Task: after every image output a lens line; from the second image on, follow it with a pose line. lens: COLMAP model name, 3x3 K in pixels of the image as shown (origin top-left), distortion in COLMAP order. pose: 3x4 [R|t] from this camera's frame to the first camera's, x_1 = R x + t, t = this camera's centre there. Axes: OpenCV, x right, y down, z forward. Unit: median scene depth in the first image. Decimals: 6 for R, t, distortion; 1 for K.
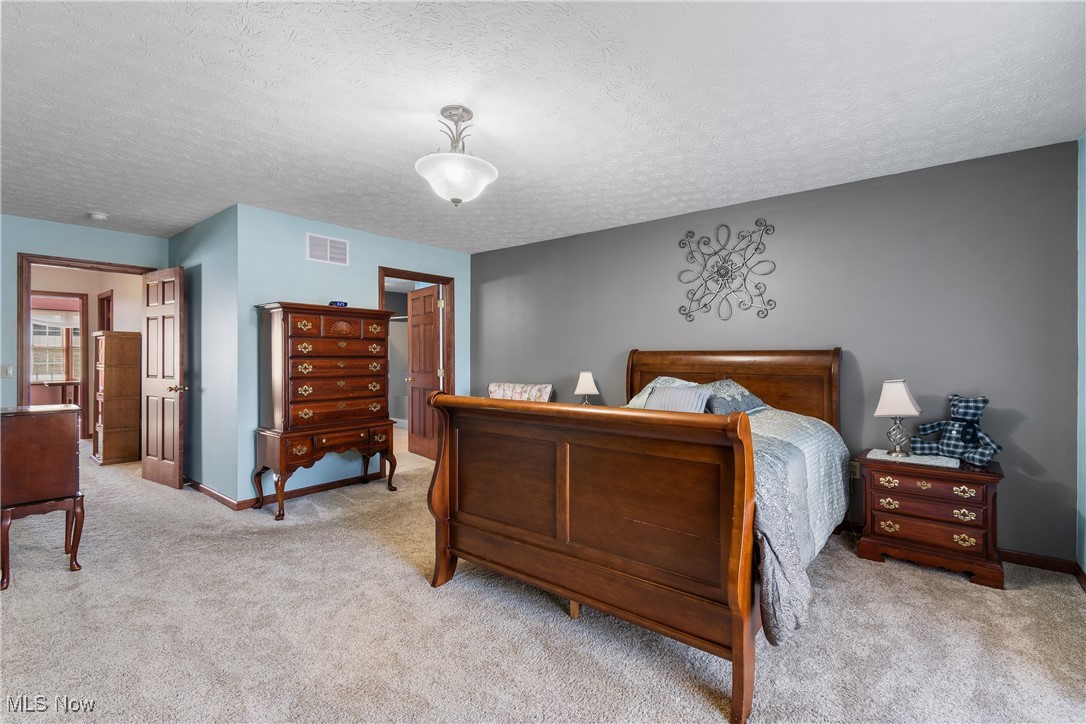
lens RADIAL K [[490.6, 0, 553.8], [0, 490.6, 360.5], [0, 0, 1]] dist [0.000470, 0.000082]
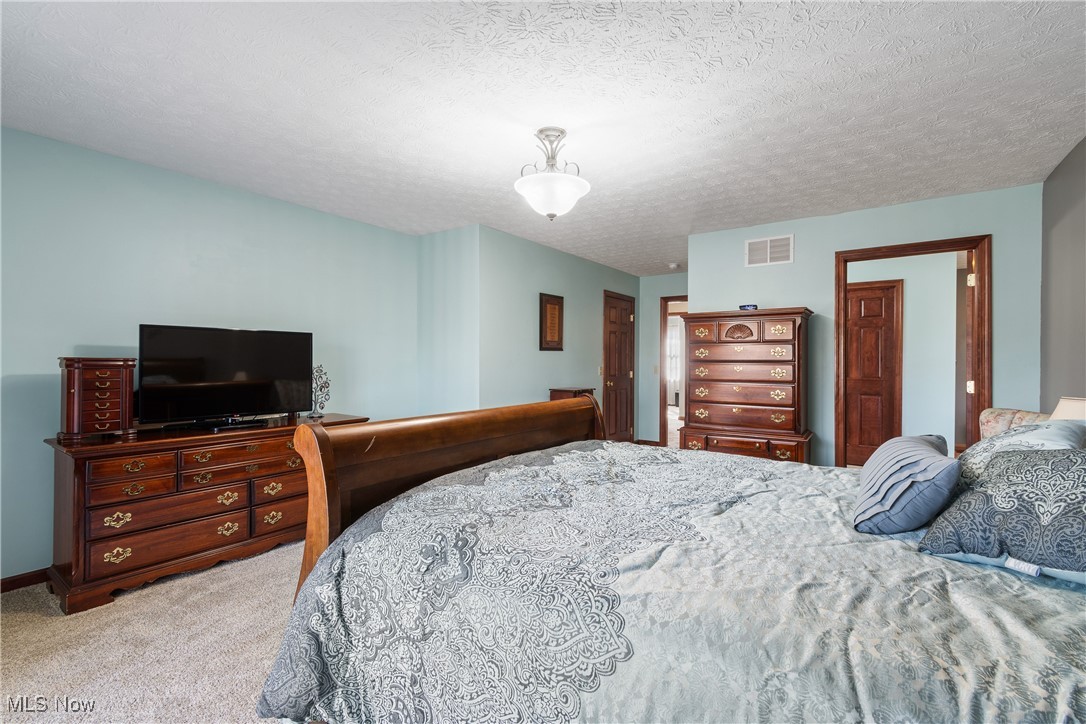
lens RADIAL K [[490.6, 0, 553.8], [0, 490.6, 360.5], [0, 0, 1]] dist [0.000470, 0.000082]
pose [[0.051404, -0.001018, -0.998677, 0.501170], [-0.006996, 0.999975, -0.001379, -0.005757], [0.998653, 0.007058, 0.051396, 0.547525]]
